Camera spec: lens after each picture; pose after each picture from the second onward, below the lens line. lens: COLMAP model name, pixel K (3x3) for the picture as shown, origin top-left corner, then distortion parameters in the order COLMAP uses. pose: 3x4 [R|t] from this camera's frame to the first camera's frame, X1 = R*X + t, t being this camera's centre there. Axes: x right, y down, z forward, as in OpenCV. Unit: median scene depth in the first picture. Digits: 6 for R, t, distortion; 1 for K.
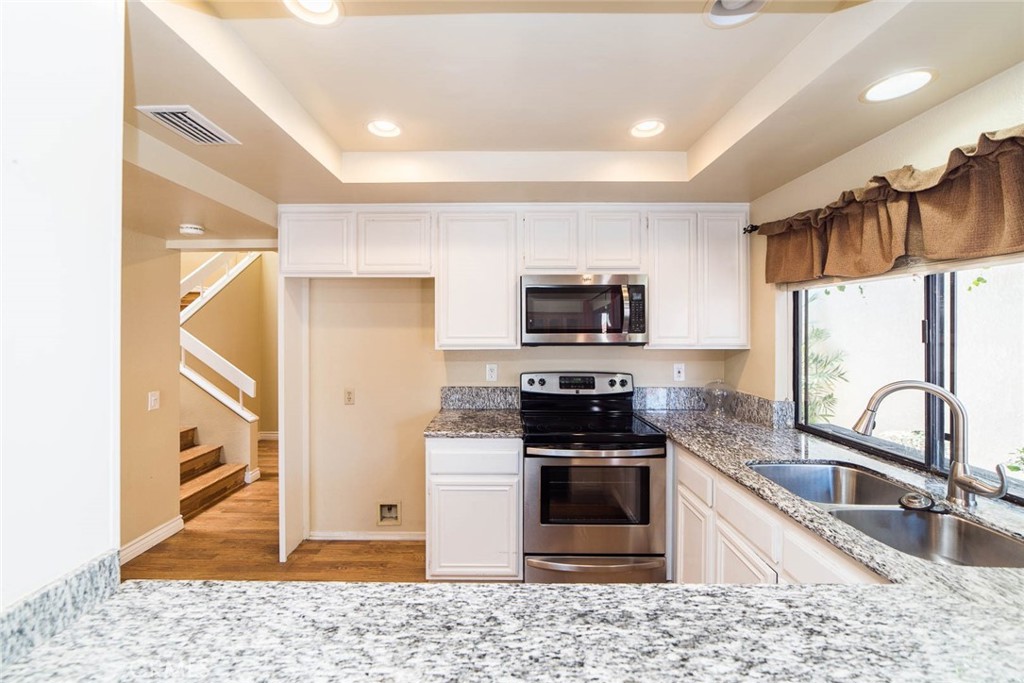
lens RADIAL K [[403.3, 0, 504.6], [0, 403.3, 335.3], [0, 0, 1]] dist [-0.014735, 0.005602]
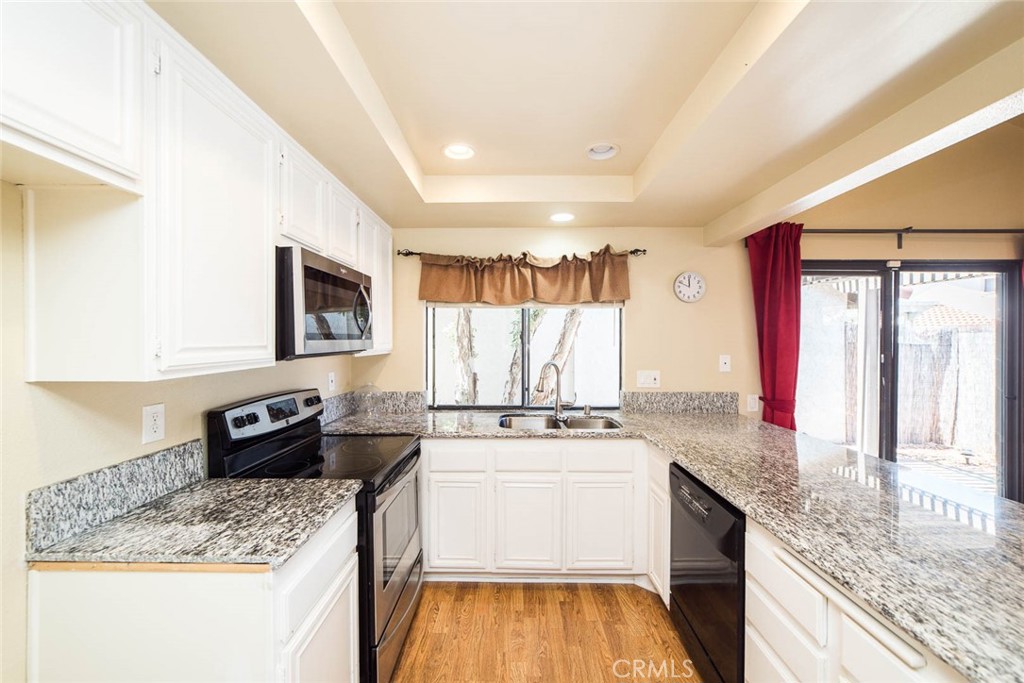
lens RADIAL K [[403.3, 0, 506.8], [0, 403.3, 341.0], [0, 0, 1]] dist [-0.014735, 0.005602]
pose [[0.011552, -0.002514, 0.999930, -0.921619], [0.016323, 0.999864, 0.002325, 0.004539], [-0.999800, 0.016295, 0.011591, 1.064896]]
